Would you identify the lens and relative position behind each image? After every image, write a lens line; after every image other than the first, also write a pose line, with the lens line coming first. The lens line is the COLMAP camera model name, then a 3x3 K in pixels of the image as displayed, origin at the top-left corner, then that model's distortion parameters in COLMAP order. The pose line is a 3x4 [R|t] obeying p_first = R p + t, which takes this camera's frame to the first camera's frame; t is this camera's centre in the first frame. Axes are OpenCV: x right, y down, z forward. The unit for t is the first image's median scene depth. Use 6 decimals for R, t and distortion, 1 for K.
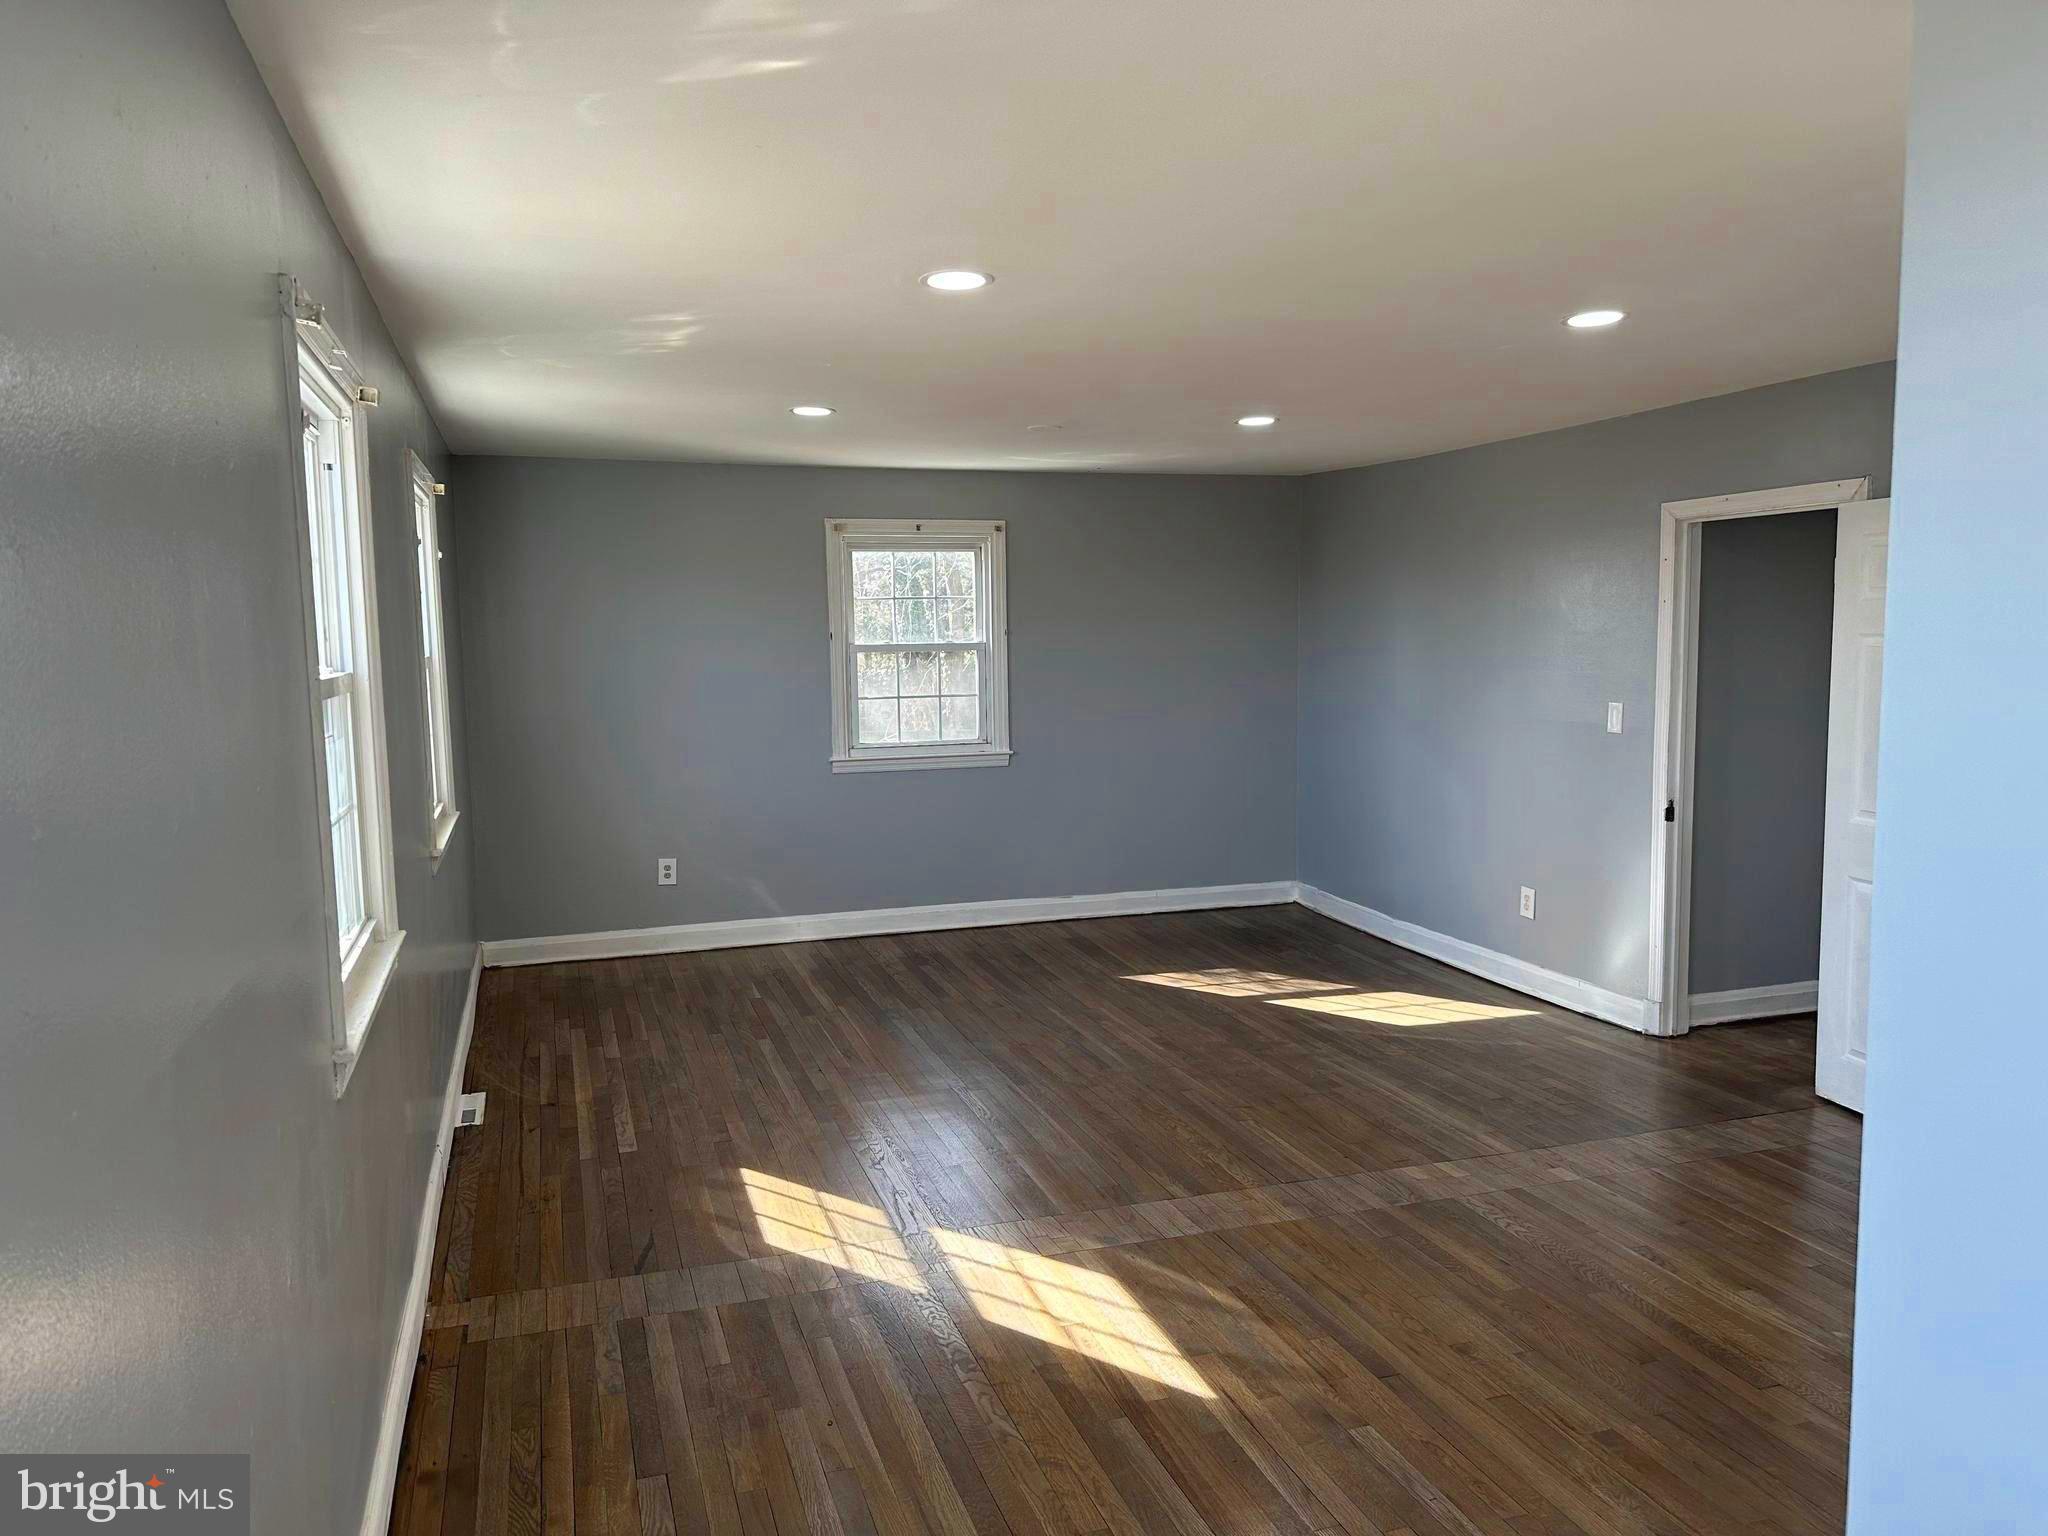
lens RADIAL K [[1442.2, 0, 1024.0], [0, 1442.2, 768.0], [0, 0, 1]] dist [0.035532, 0.000124]
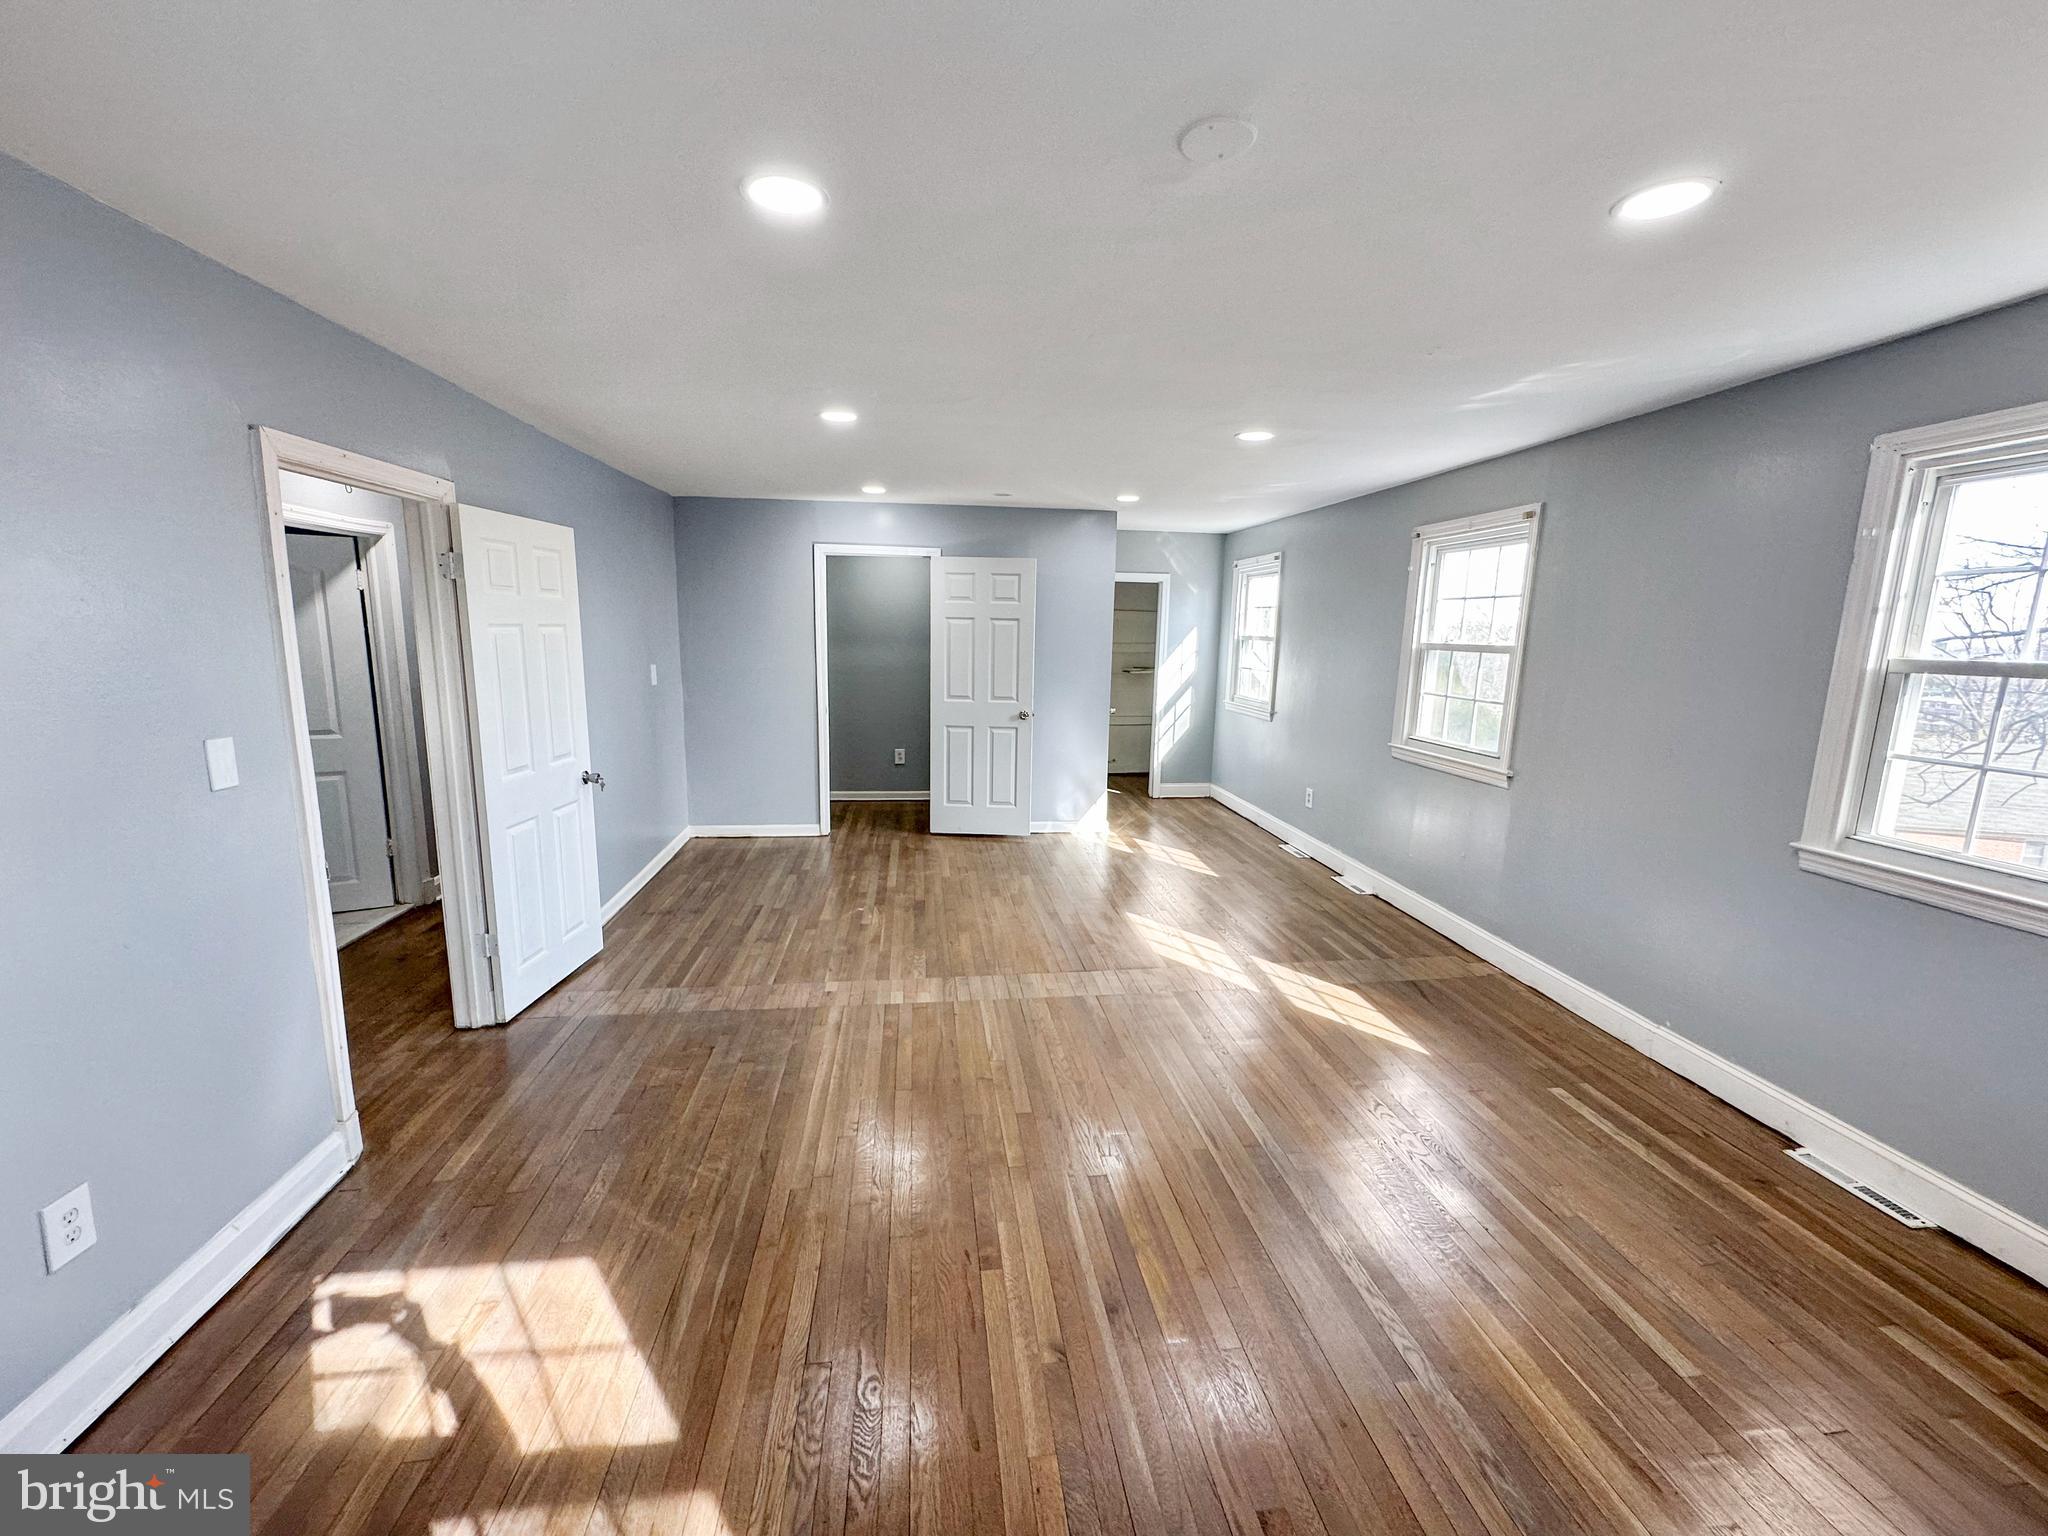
lens RADIAL K [[812.7, 0, 1024.0], [0, 812.7, 768.0], [0, 0, 1]] dist [-0.001202, 0.000478]
pose [[-0.980800, -0.037990, 0.191282, 0.022889], [0.013521, 0.965234, 0.261036, -0.155366], [-0.194549, 0.258610, -0.946188, 1.687425]]
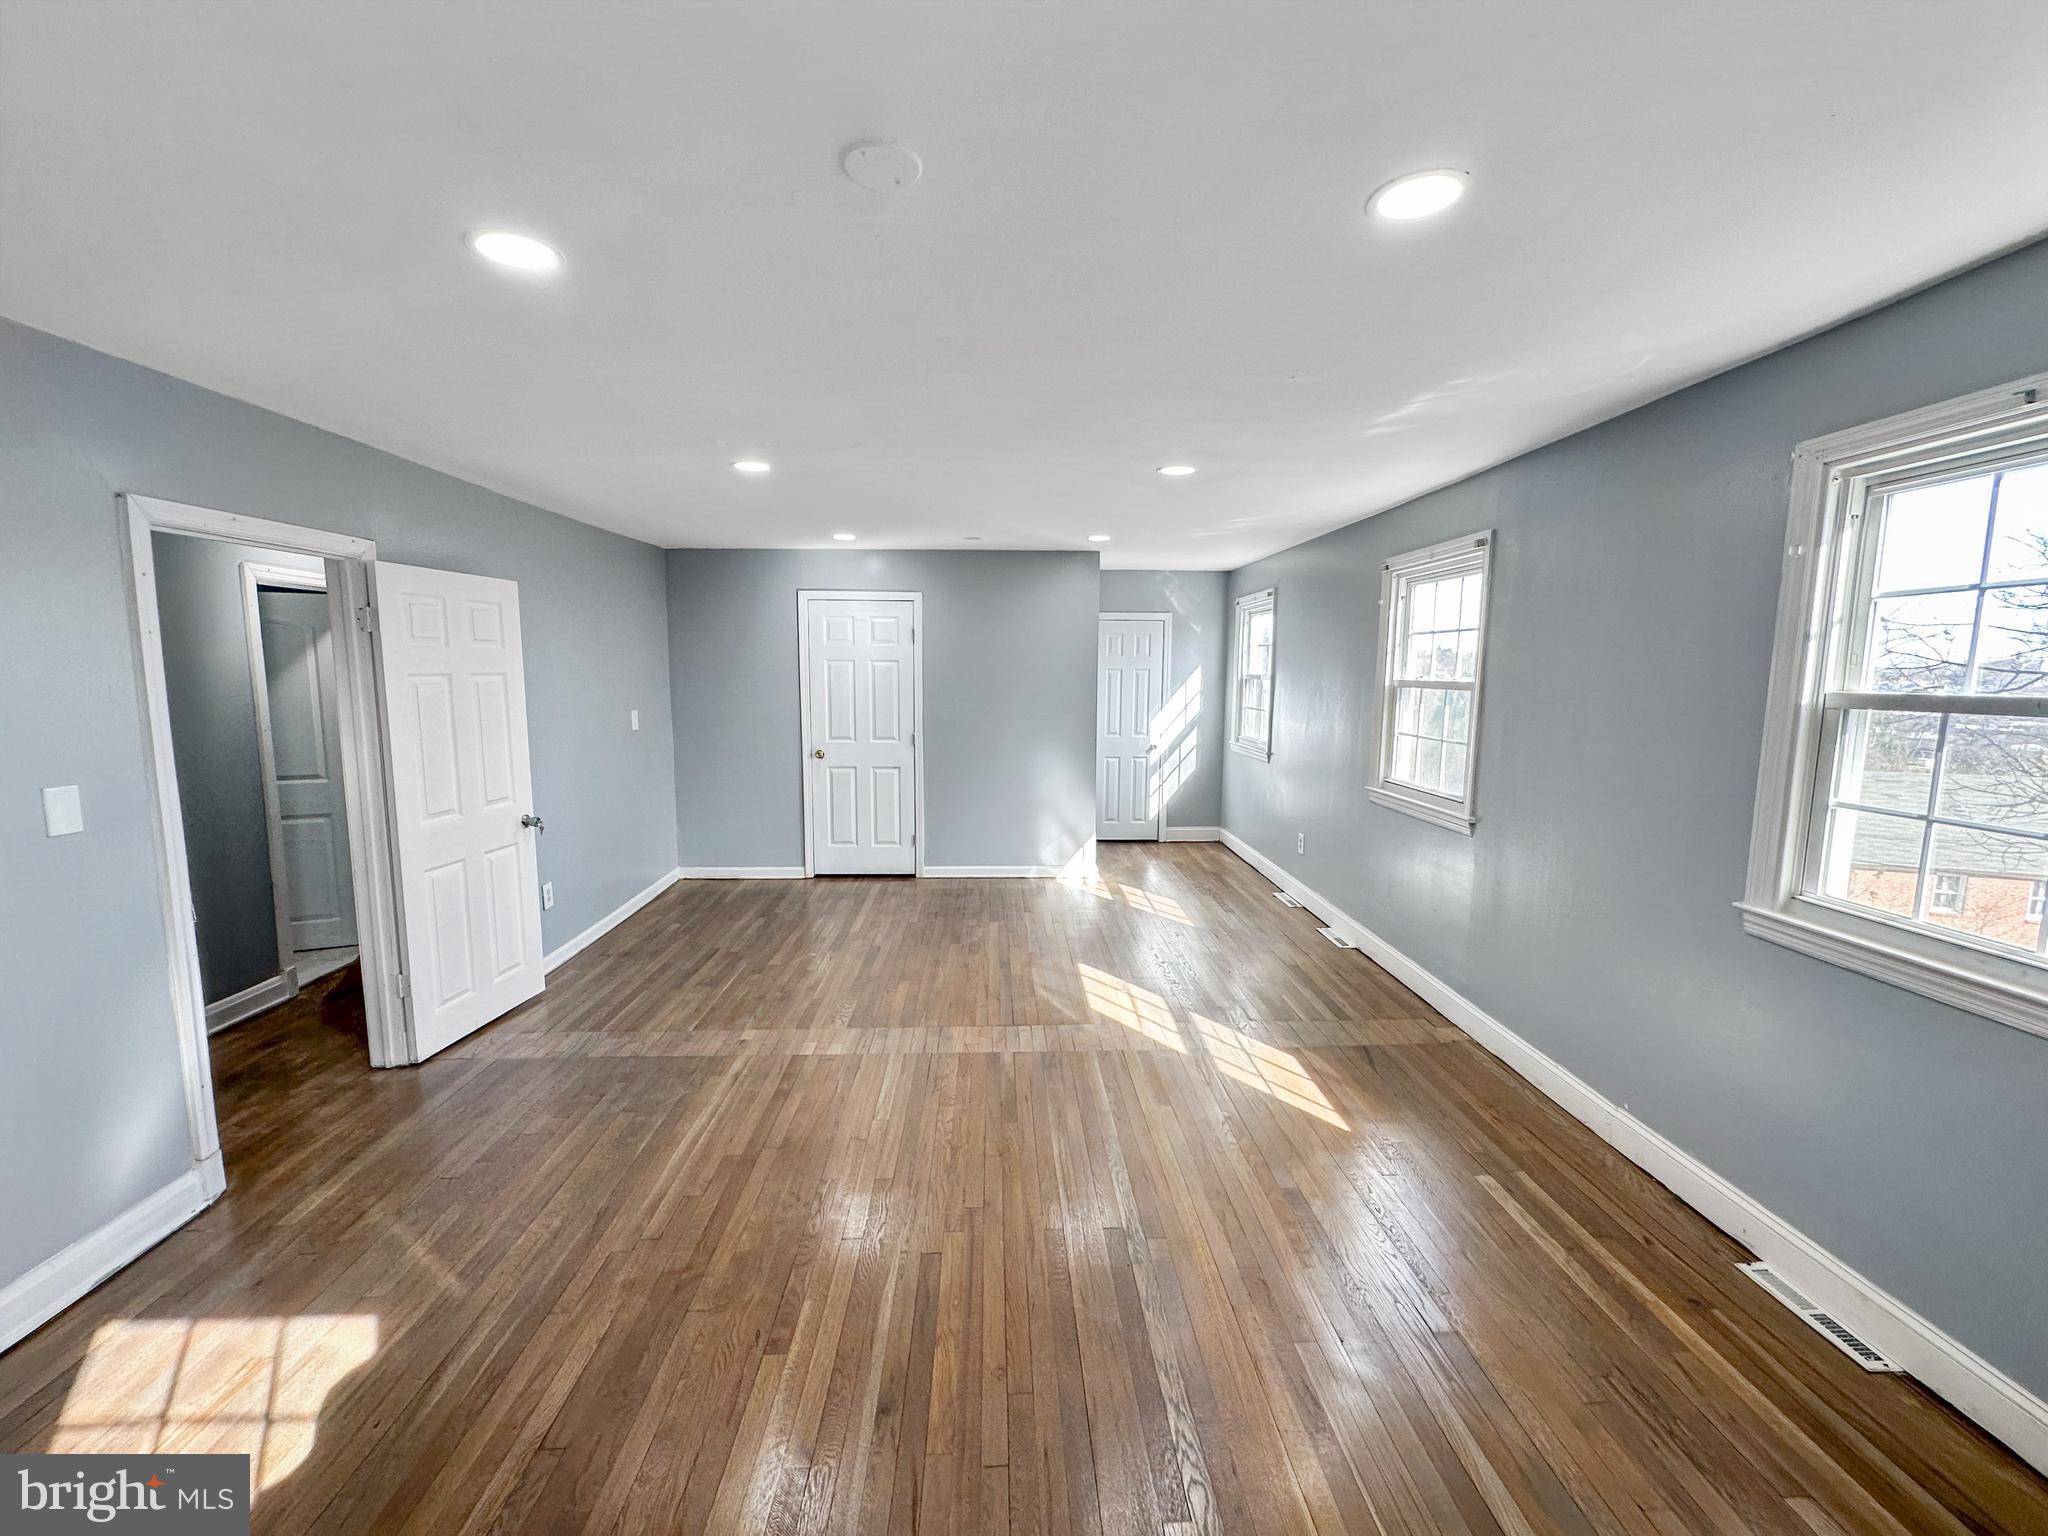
lens RADIAL K [[812.1, 0, 1024.0], [0, 812.1, 768.0], [0, 0, 1]] dist [0.000494, -0.000311]
pose [[-0.958754, -0.025841, 0.283059, -0.124402], [0.035737, 0.976997, 0.210238, -0.149715], [-0.281980, 0.211682, -0.935777, 1.627071]]
